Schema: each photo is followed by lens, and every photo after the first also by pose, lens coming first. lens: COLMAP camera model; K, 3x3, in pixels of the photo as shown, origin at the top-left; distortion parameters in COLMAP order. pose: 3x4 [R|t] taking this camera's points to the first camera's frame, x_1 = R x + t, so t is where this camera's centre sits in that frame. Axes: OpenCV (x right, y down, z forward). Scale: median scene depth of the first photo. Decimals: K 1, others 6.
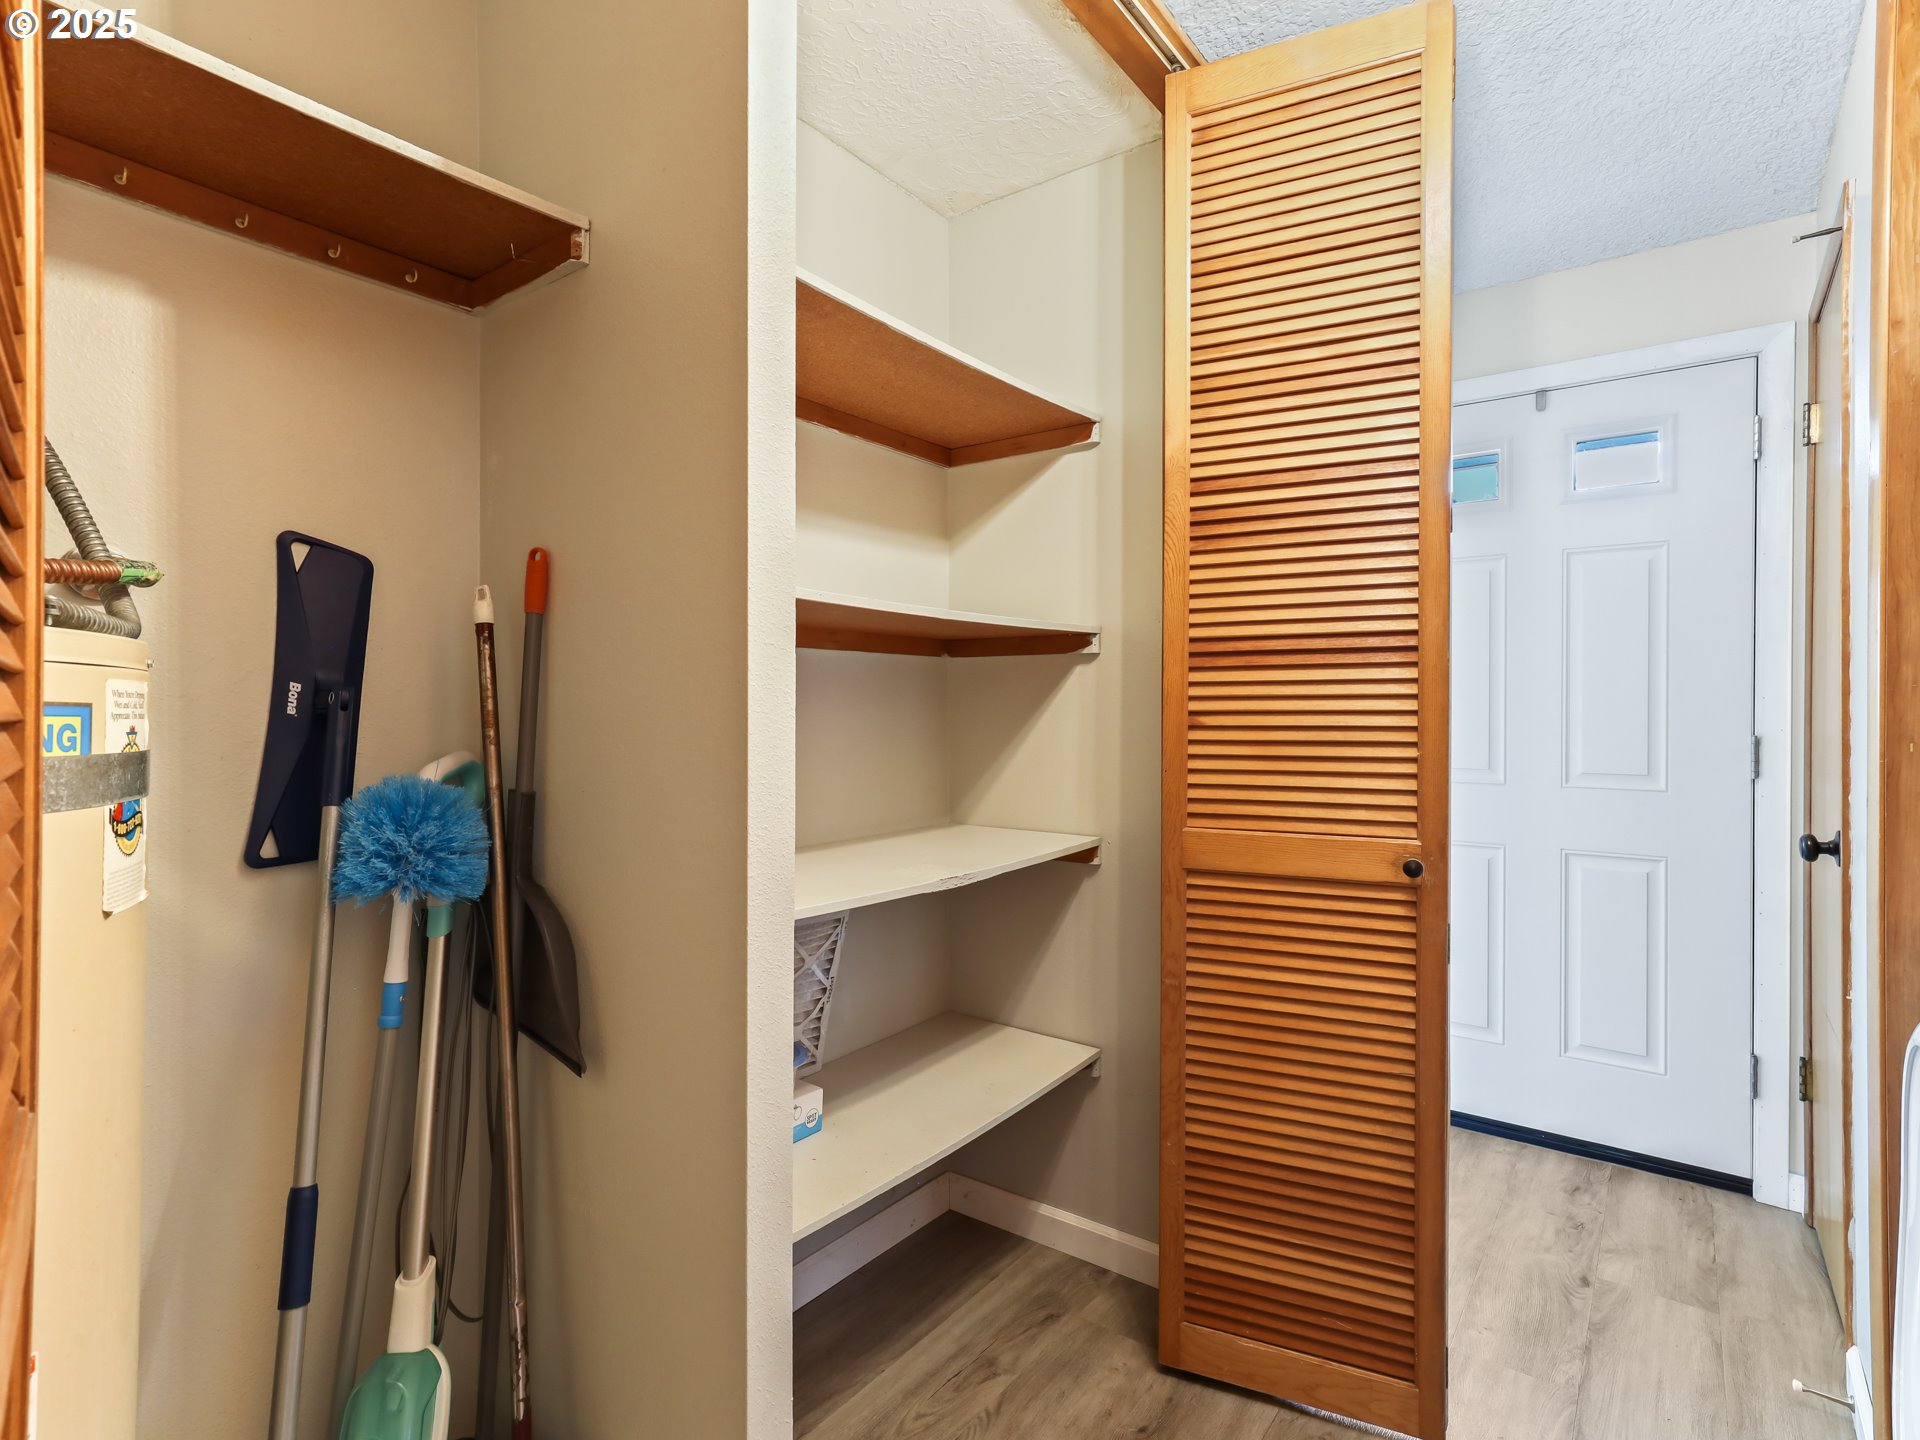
lens RADIAL K [[987.1, 0, 959.7], [0, 987.1, 711.5], [0, 0, 1]] dist [-0.016243, 0.001666]
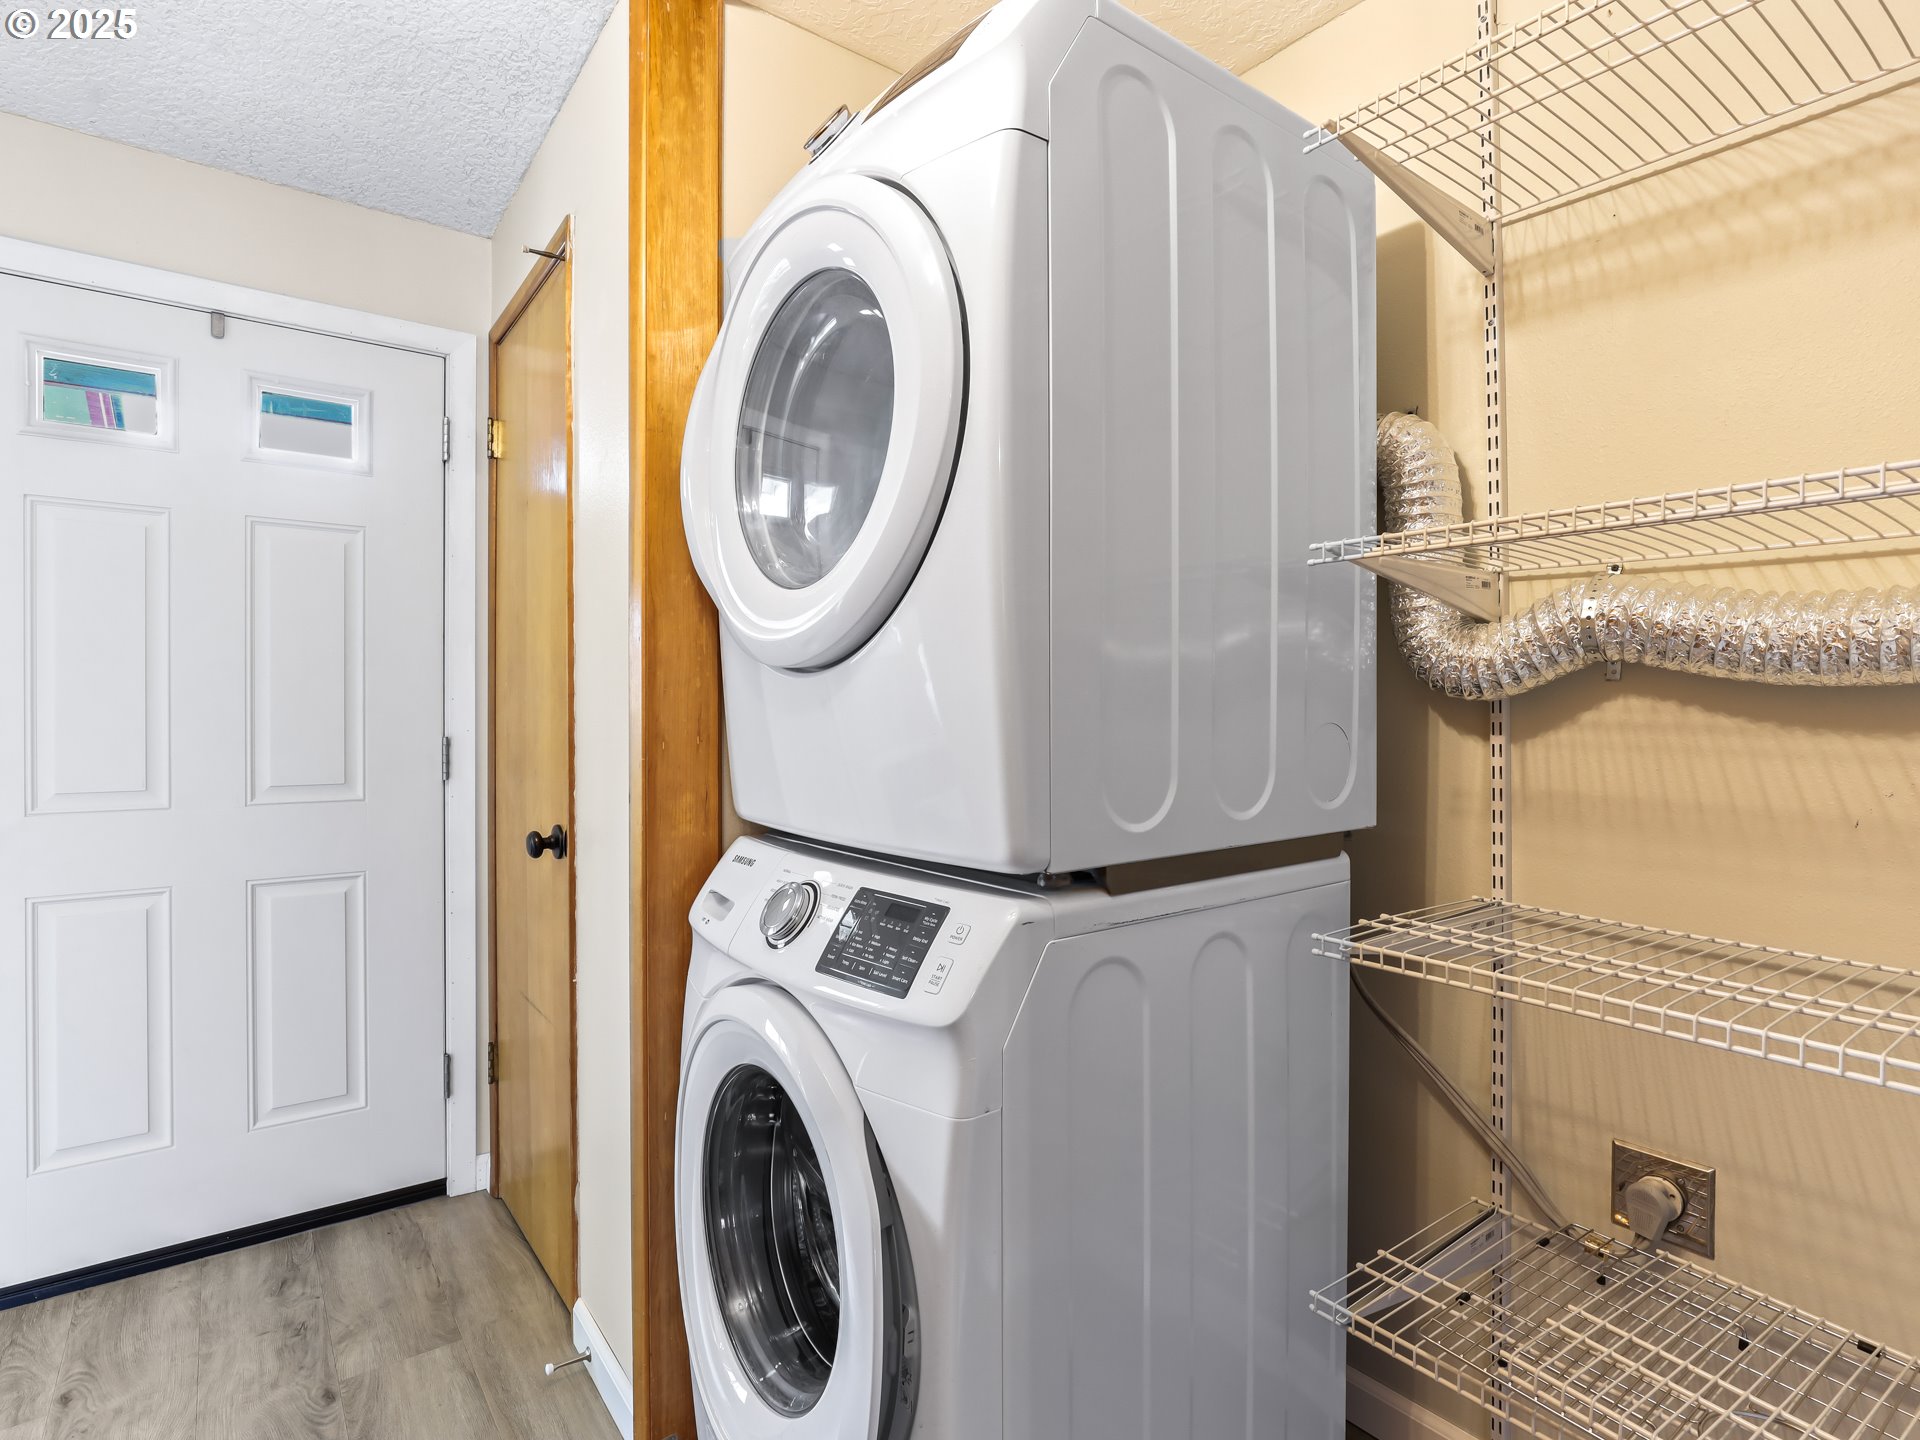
lens RADIAL K [[987.1, 0, 970.1], [0, 987.1, 717.1], [0, 0, 1]] dist [-0.016243, 0.001666]
pose [[0.285127, -0.008532, 0.958452, 0.002477], [0.001962, 0.999963, 0.008318, -0.002788], [-0.958488, -0.000491, 0.285133, 0.204085]]
